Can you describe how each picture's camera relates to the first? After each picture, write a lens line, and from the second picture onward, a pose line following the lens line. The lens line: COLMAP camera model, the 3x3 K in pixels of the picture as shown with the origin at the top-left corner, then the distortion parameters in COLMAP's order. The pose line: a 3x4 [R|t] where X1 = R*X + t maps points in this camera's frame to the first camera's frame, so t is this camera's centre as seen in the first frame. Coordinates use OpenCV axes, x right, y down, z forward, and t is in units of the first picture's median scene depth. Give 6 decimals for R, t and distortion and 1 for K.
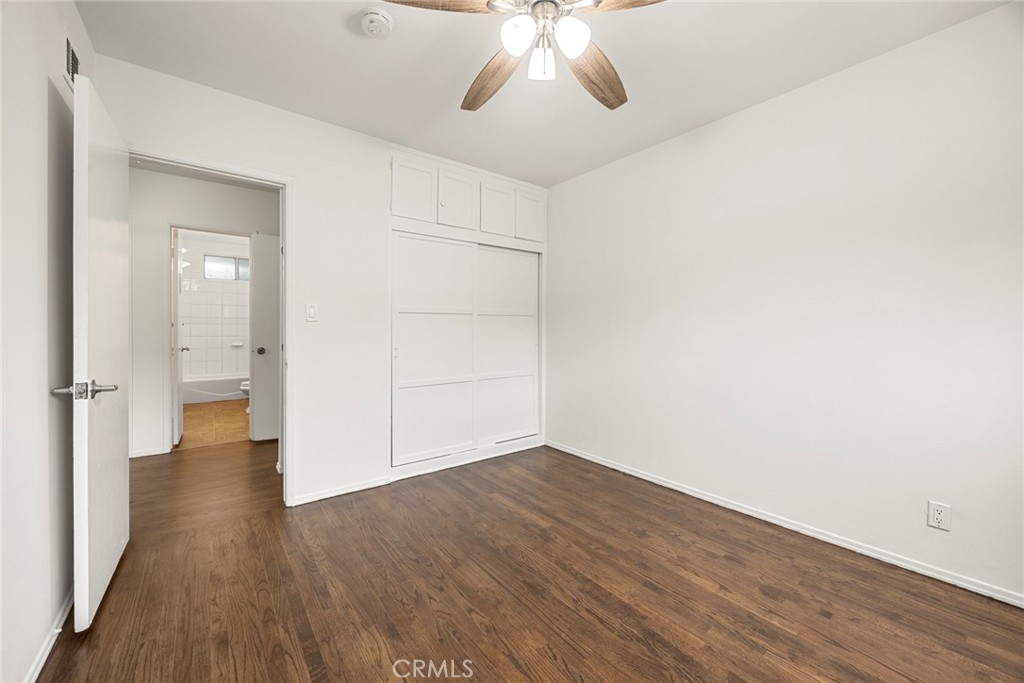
lens RADIAL K [[399.7, 0, 517.3], [0, 399.7, 338.2], [0, 0, 1]] dist [0.000420, 0.000212]
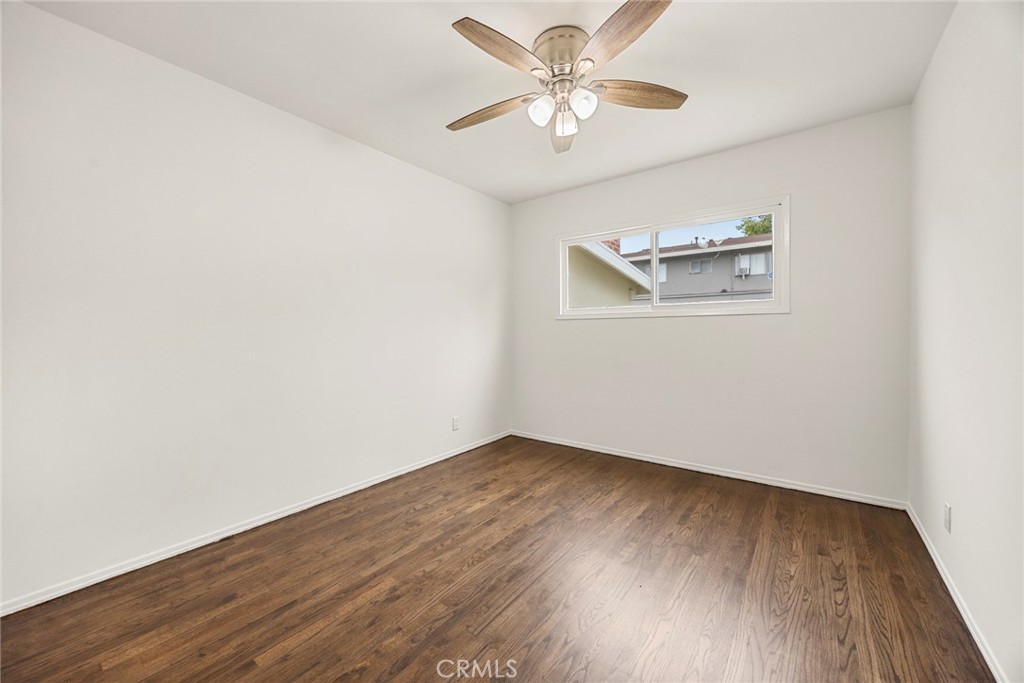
lens RADIAL K [[399.7, 0, 519.1], [0, 399.7, 336.8], [0, 0, 1]] dist [0.000420, 0.000212]
pose [[-0.281813, -0.013102, 0.959380, -0.783273], [0.026483, 0.999420, 0.021428, -0.015841], [-0.959104, 0.031446, -0.281303, 1.034335]]
